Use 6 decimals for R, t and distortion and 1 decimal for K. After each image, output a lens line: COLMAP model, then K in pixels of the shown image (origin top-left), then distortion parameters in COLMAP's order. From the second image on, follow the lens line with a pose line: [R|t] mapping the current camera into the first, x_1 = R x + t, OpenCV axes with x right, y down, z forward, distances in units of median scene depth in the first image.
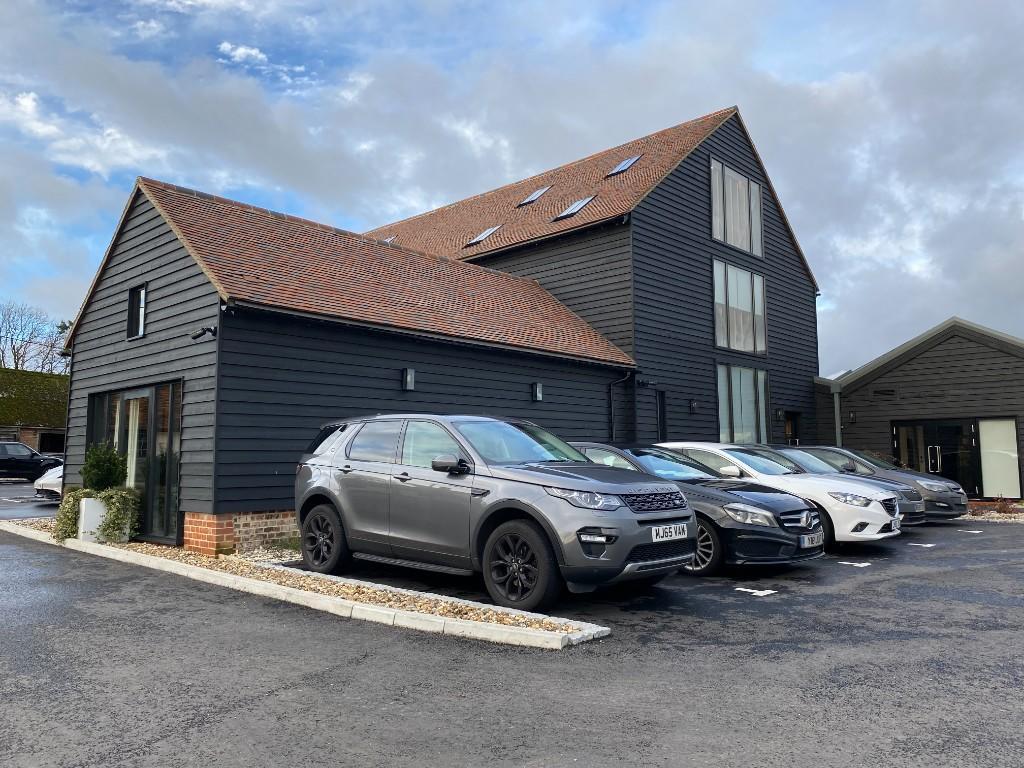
lens RADIAL K [[787.3, 0, 537.5], [0, 787.3, 372.8], [0, 0, 1]] dist [0.001192, 0.037696]
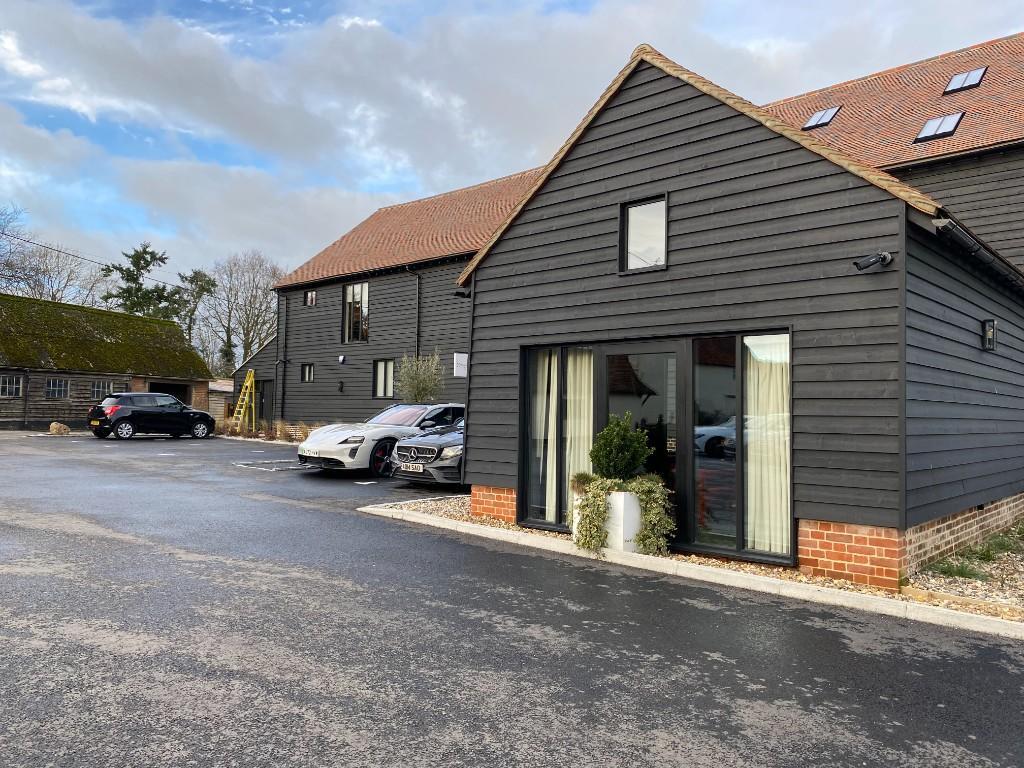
lens RADIAL K [[778.9, 0, 514.3], [0, 778.9, 372.5], [0, 0, 1]] dist [0.034617, -0.014484]
pose [[0.999786, 0.020698, -0.000533, -0.591393], [-0.020633, 0.998152, 0.057153, 0.010601], [0.001715, -0.057129, 0.998365, 0.265769]]
